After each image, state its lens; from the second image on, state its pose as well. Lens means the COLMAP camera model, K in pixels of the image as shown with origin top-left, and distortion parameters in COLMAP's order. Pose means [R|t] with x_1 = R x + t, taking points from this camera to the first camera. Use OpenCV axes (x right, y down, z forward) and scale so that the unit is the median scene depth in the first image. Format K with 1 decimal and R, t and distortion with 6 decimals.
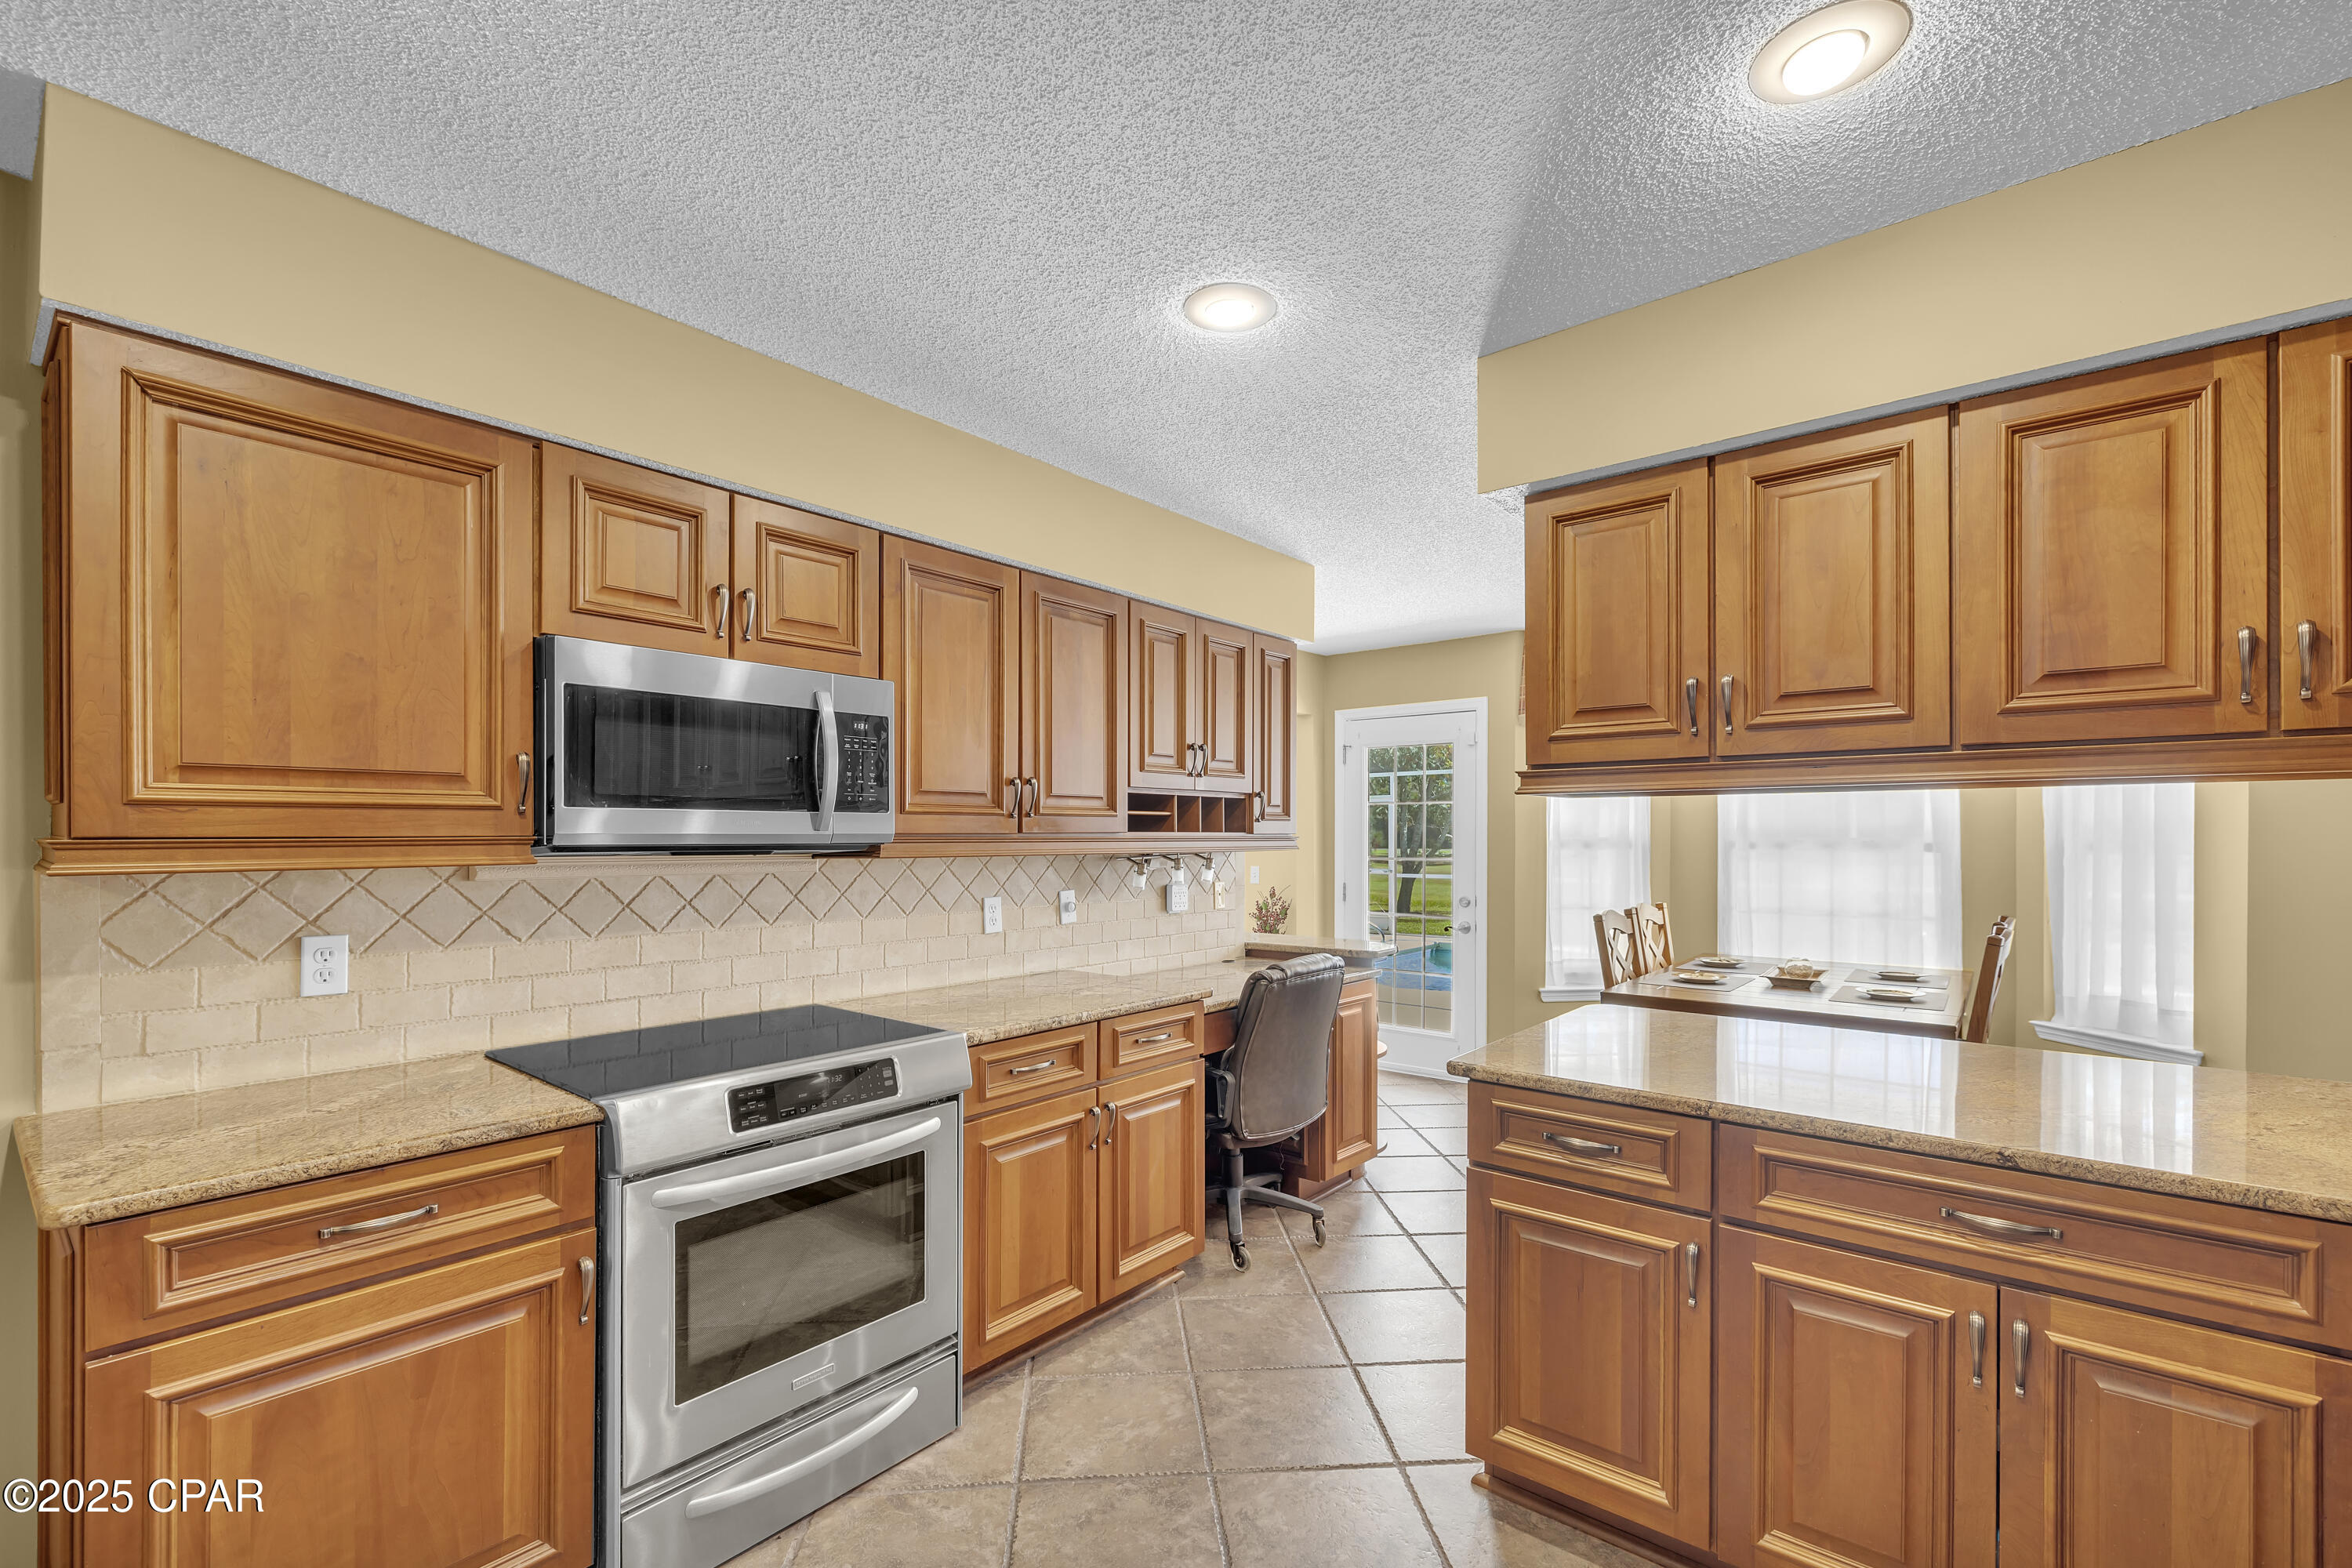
lens RADIAL K [[1014.4, 0, 1177.9], [0, 1014.4, 836.1], [0, 0, 1]] dist [-0.001076, 0.000491]
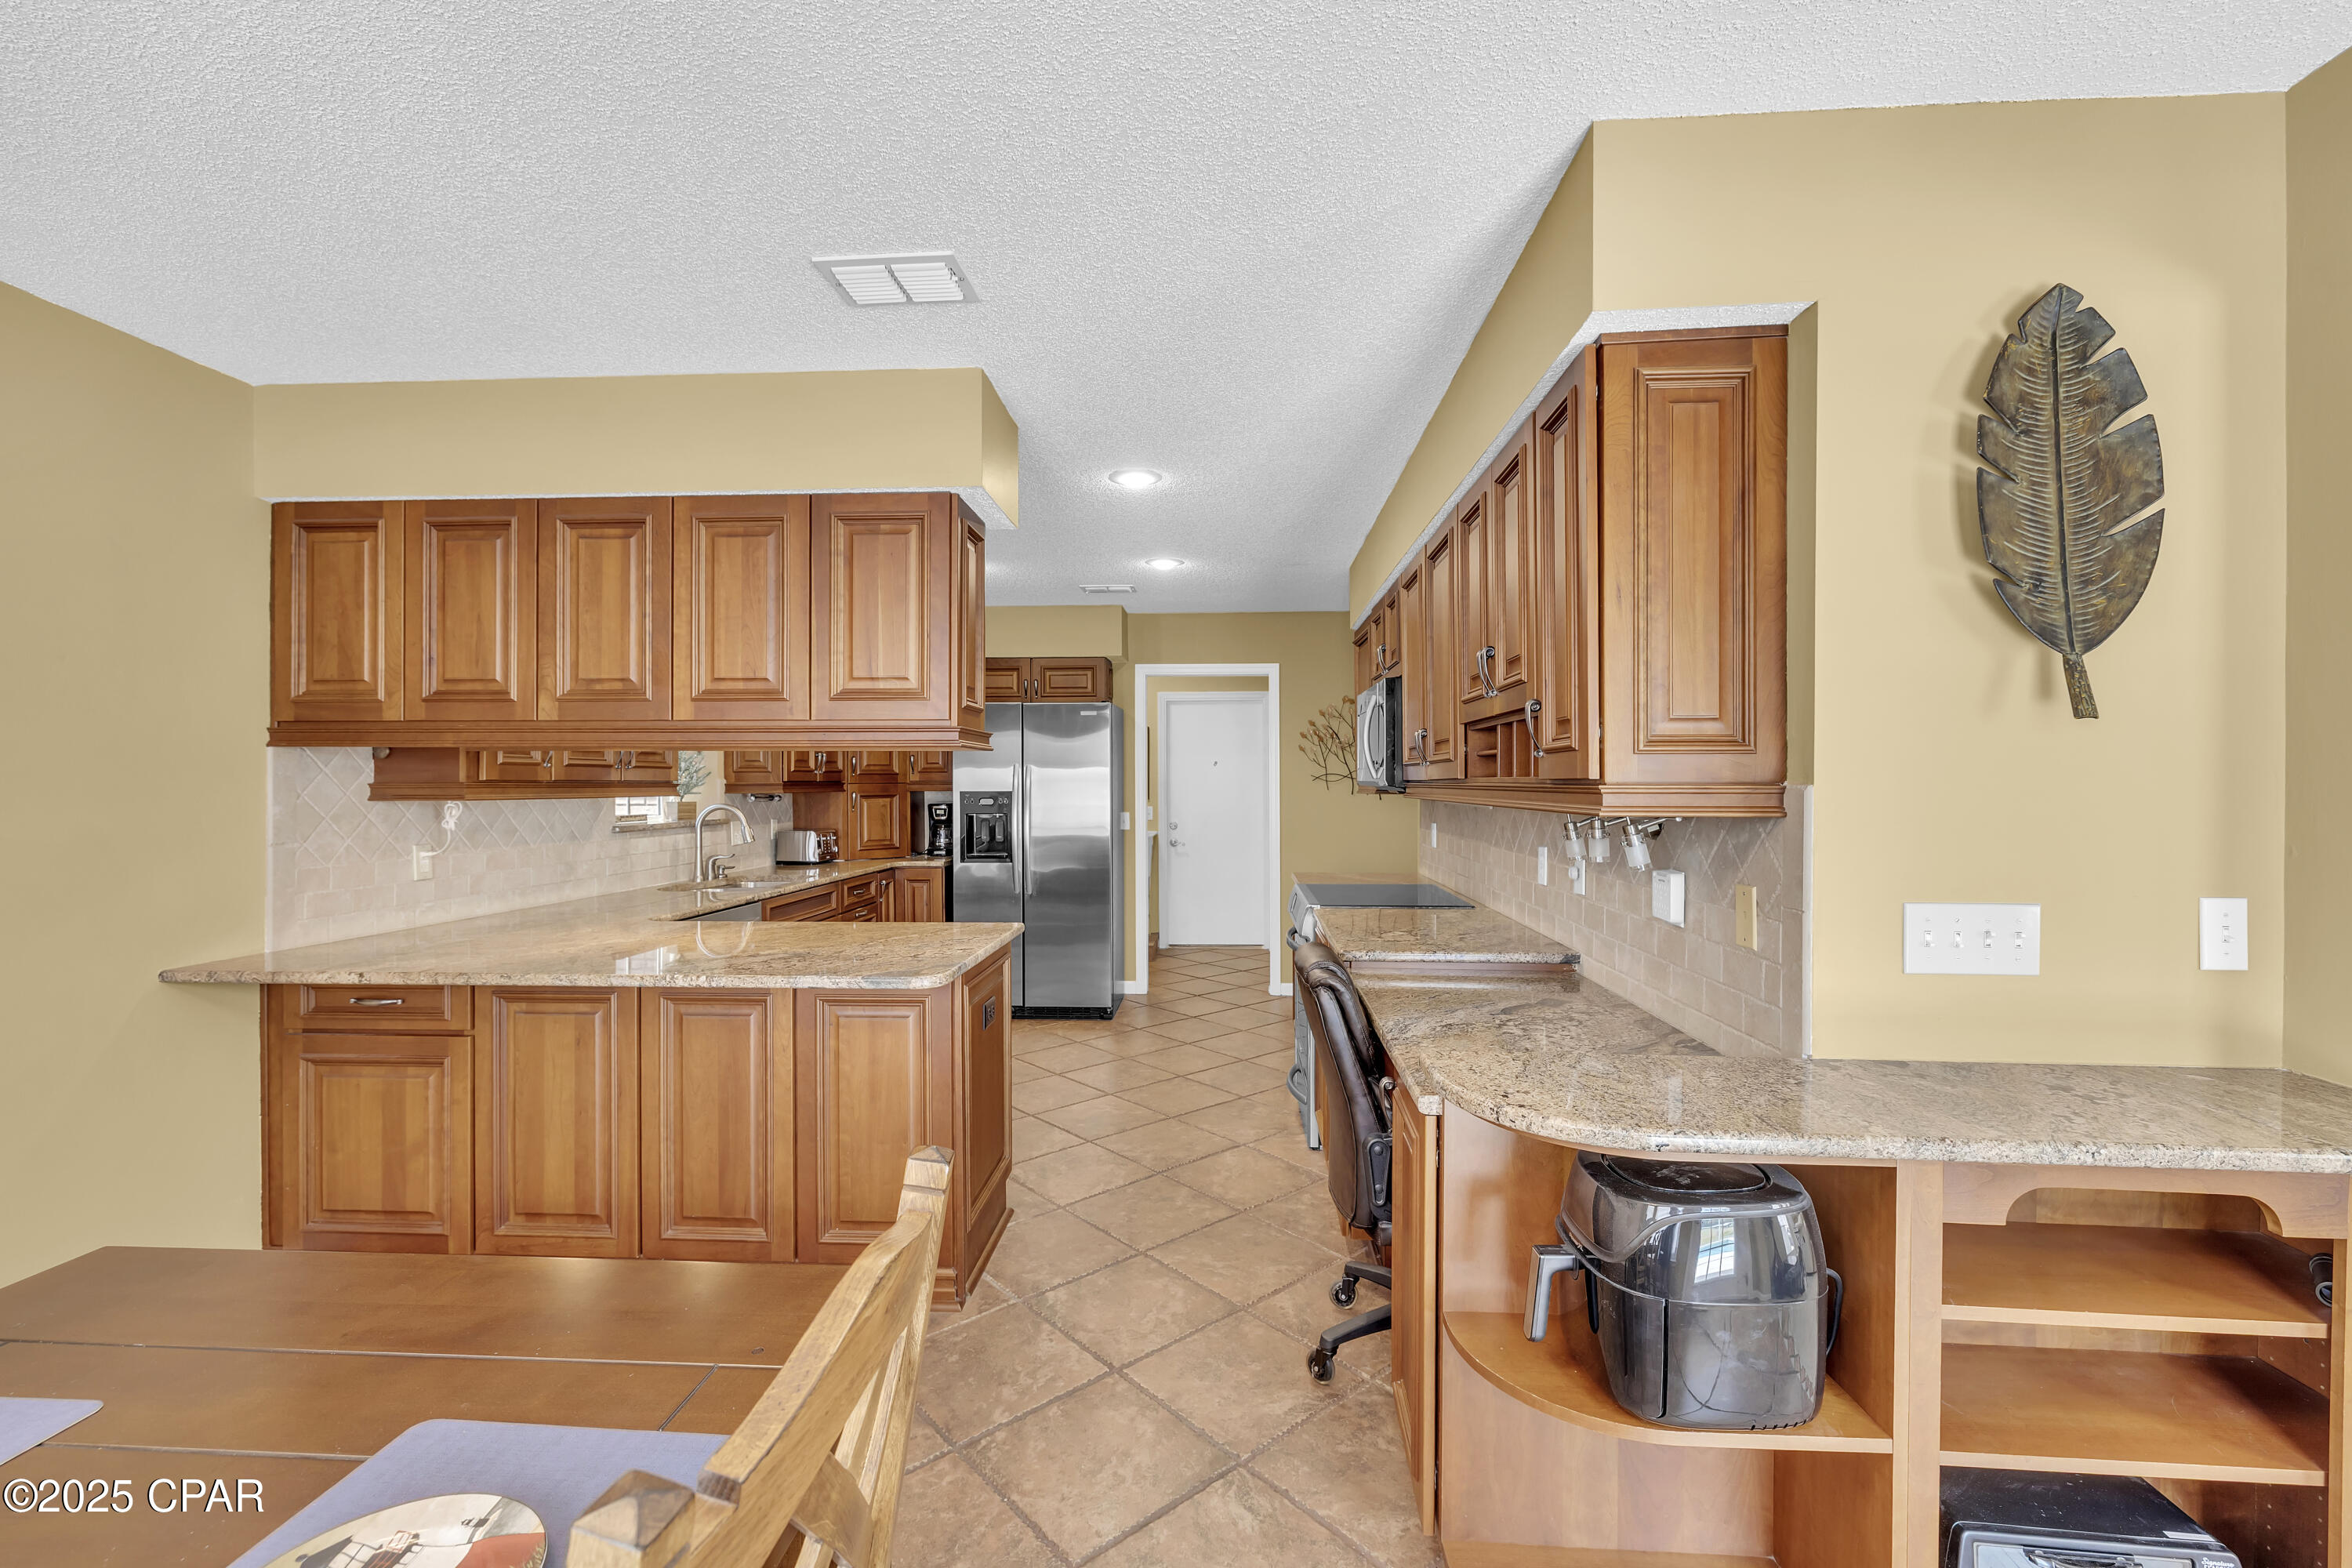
lens RADIAL K [[986.7, 0, 1176.0], [0, 986.7, 784.0], [0, 0, 1]] dist [-0.001529, -0.000459]
pose [[-0.805186, 0.002365, -0.593018, 0.888987], [0.000545, 0.999995, 0.003248, -0.001971], [0.593022, 0.002292, -0.805183, 2.138434]]
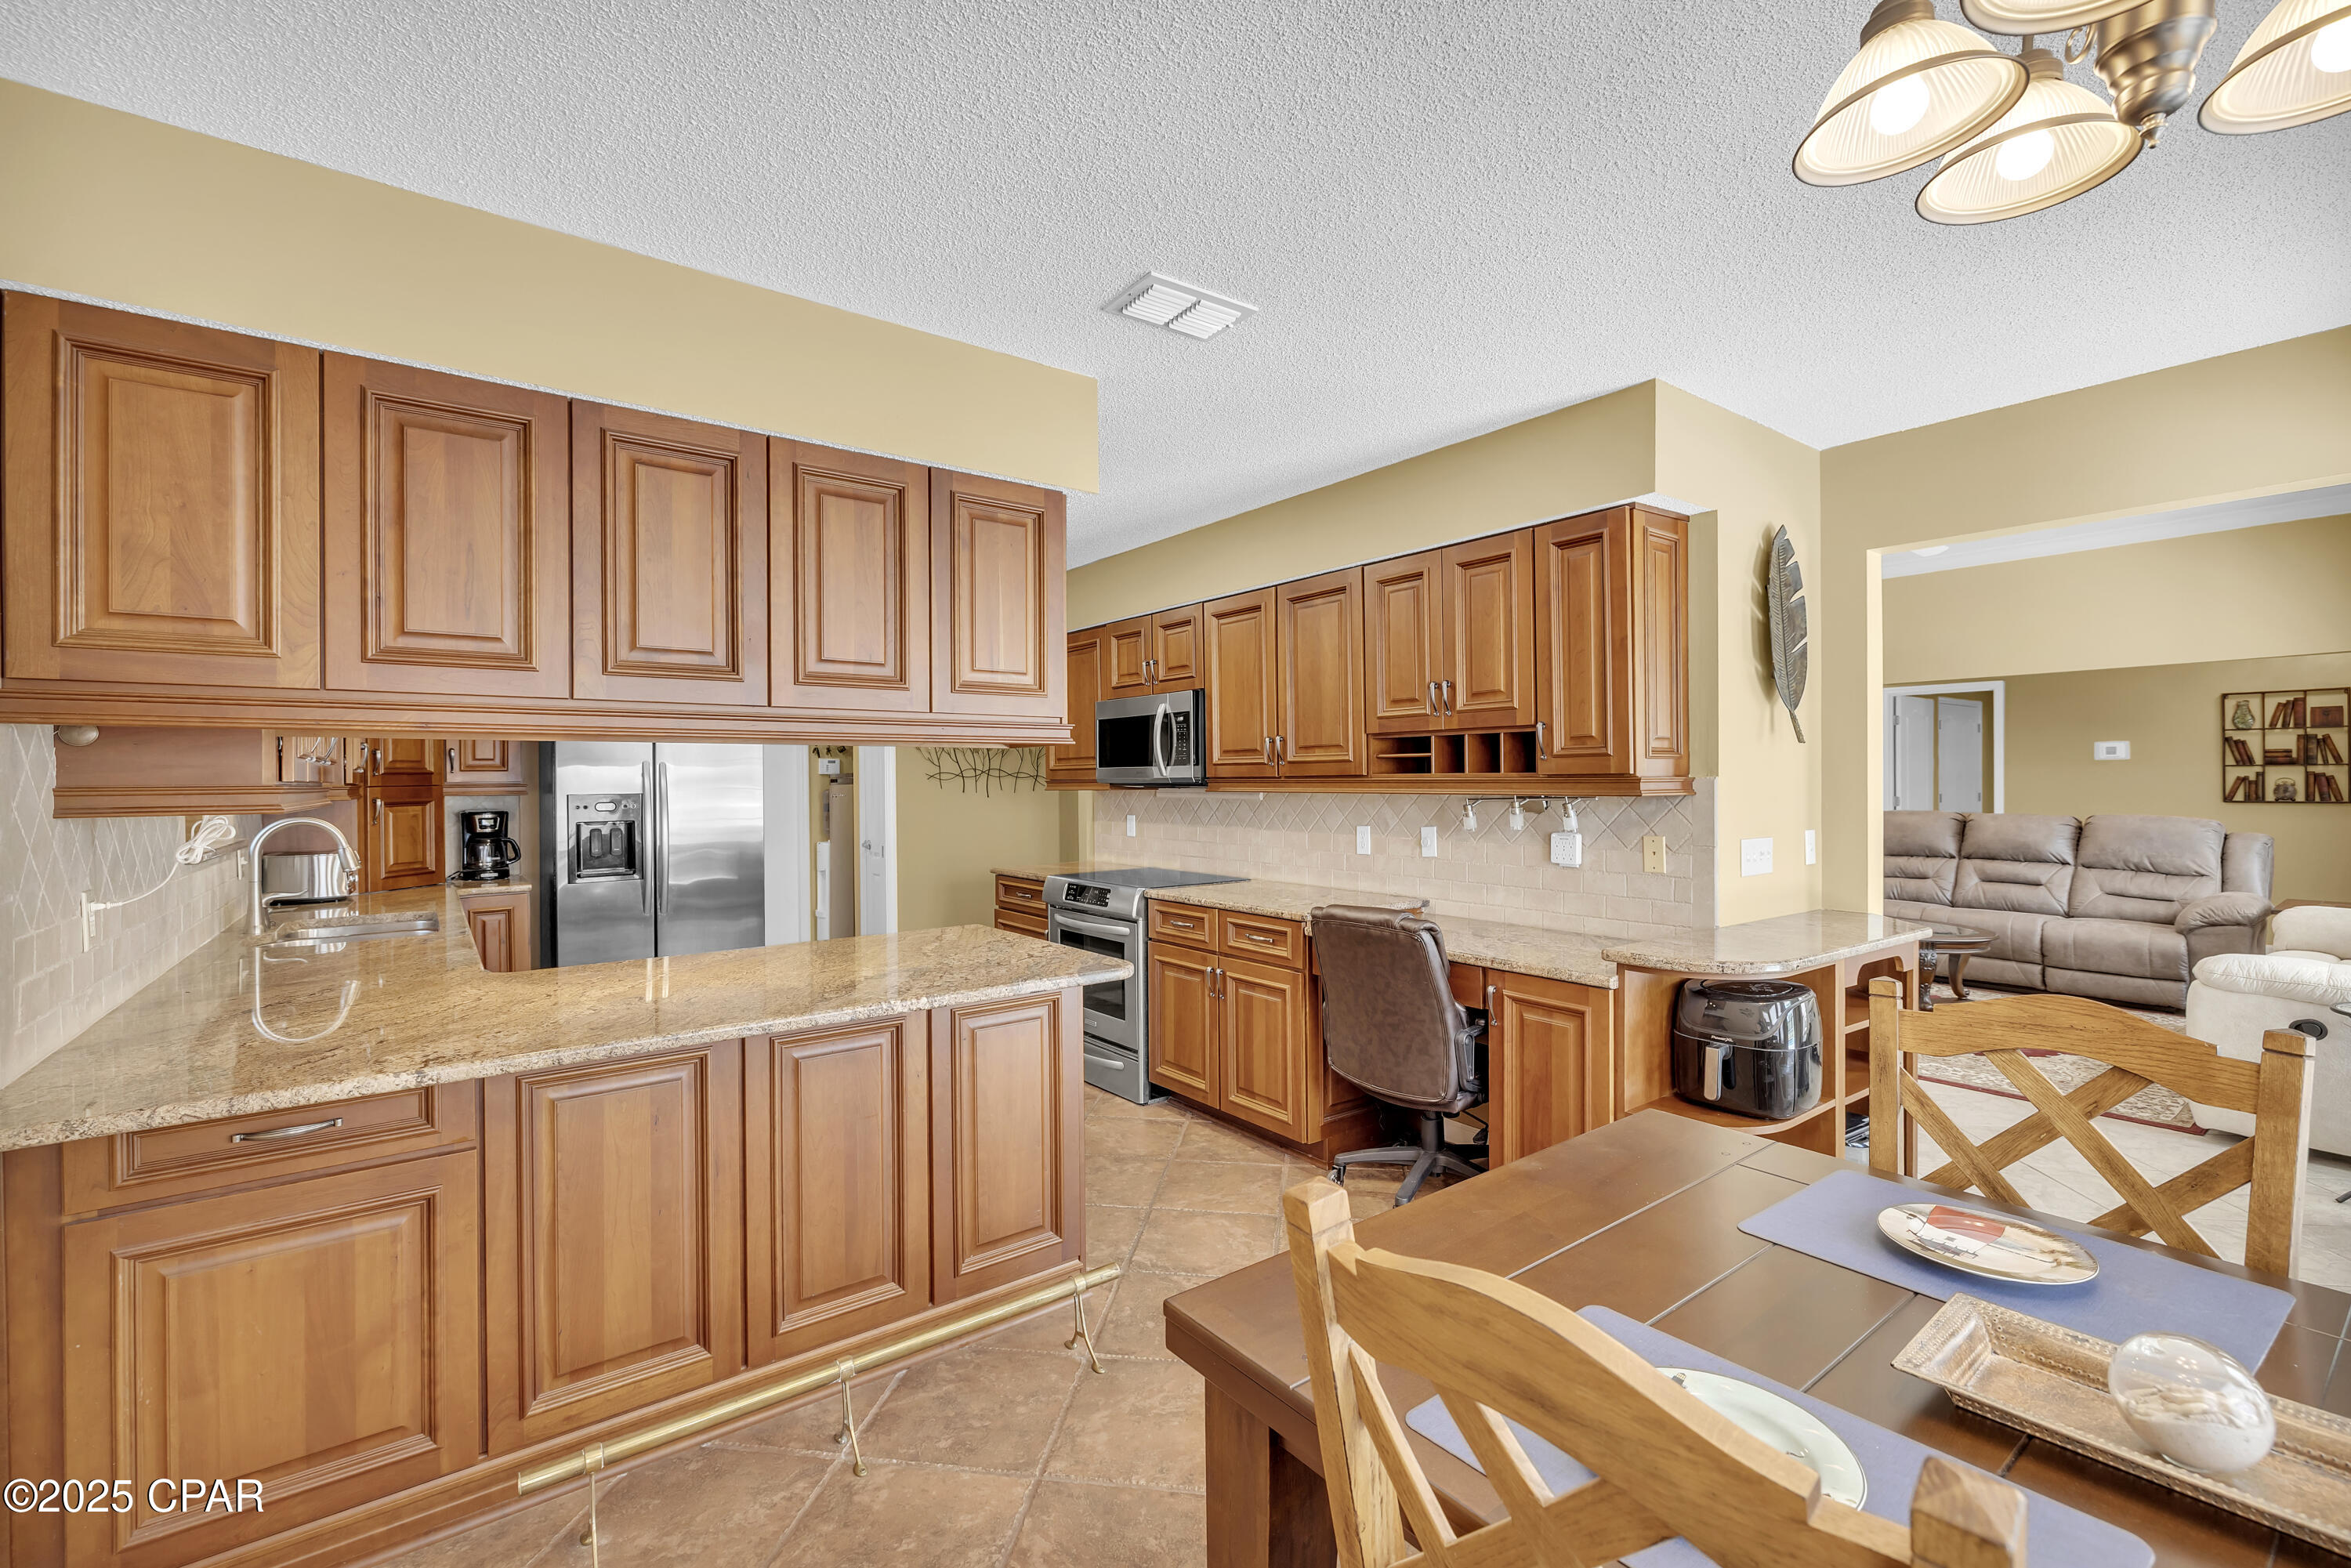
lens RADIAL K [[1006.4, 0, 1174.9], [0, 1006.4, 779.6], [0, 0, 1]] dist [-0.001435, -0.000150]
pose [[-0.233156, 0.003355, -0.972433, 1.518391], [0.006386, 0.999978, 0.001919, -0.001931], [0.972418, -0.005763, -0.233173, 1.482395]]
